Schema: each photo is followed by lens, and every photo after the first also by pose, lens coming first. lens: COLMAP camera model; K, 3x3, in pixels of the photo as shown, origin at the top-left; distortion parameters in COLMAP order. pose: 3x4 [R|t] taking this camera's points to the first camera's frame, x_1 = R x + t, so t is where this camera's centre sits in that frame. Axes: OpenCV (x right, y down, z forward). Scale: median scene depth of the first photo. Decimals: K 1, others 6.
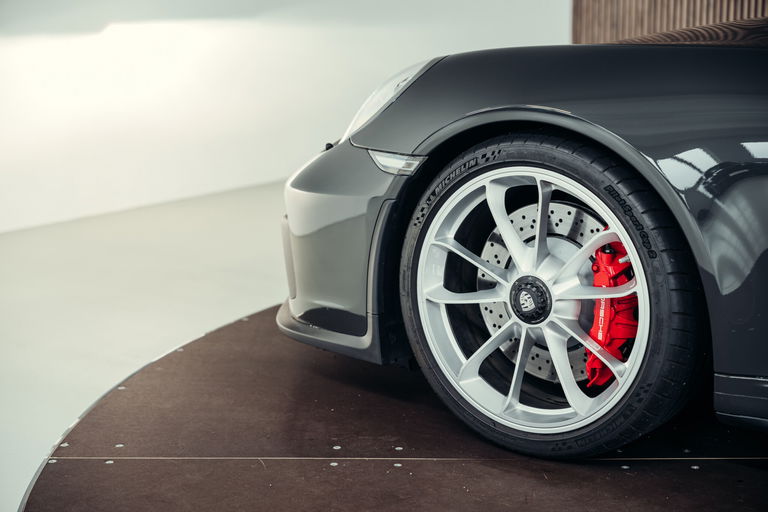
lens RADIAL K [[1472.5, 0, 384.0], [0, 1472.5, 256.0], [0, 0, 1]] dist [0.045440, -0.061575]
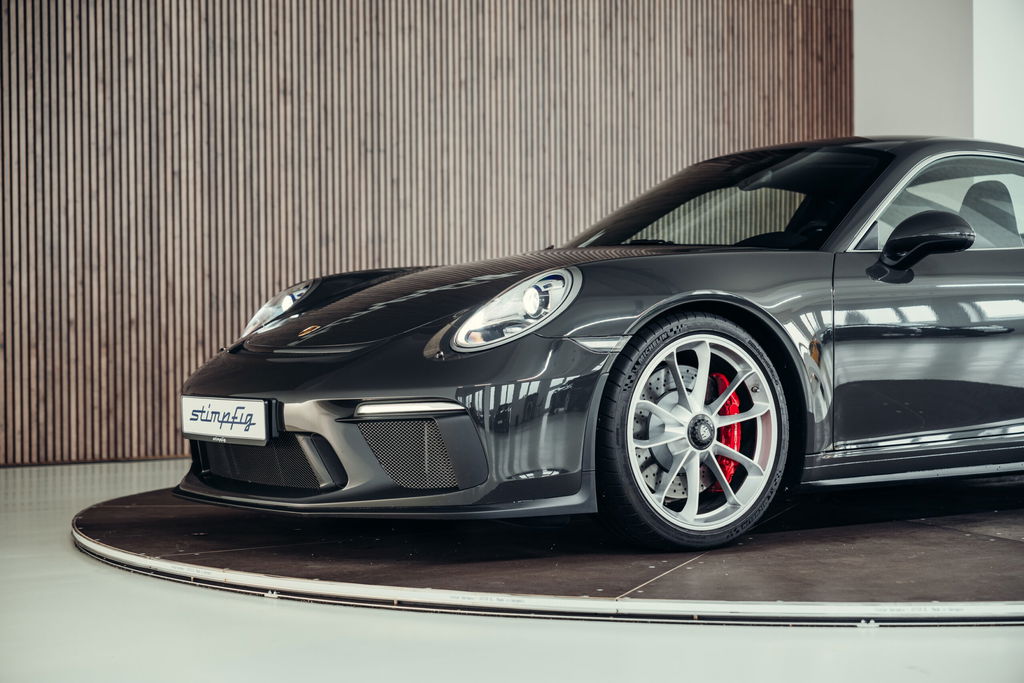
lens RADIAL K [[1963.3, 0, 512.0], [0, 1963.3, 341.5], [0, 0, 1]] dist [0.045440, -0.061575]
pose [[0.307034, -0.007756, 0.951667, -1.710442], [0.209303, 0.976035, -0.059572, 0.019650], [-0.928398, 0.217477, 0.301300, 0.594073]]
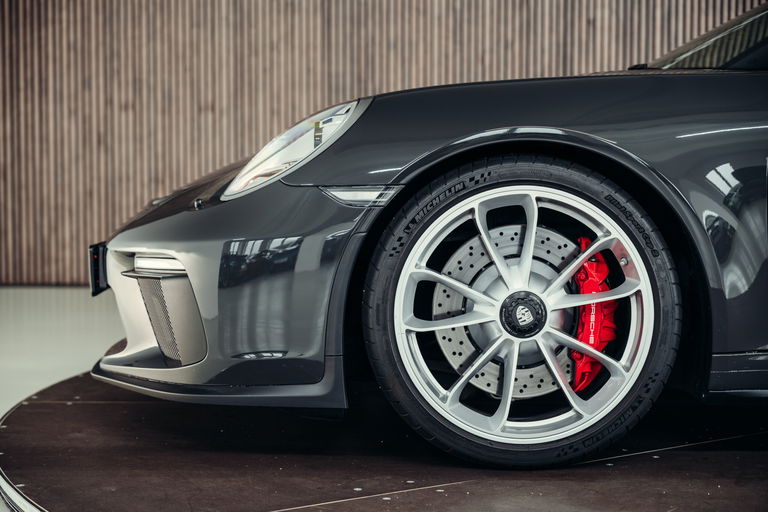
lens RADIAL K [[1472.5, 0, 384.0], [0, 1472.5, 256.0], [0, 0, 1]] dist [0.045440, -0.061575]
pose [[0.800835, -0.031550, 0.598054, -0.604734], [0.120872, 0.986576, -0.109809, 0.091937], [-0.586561, 0.160227, 0.793898, 0.223313]]
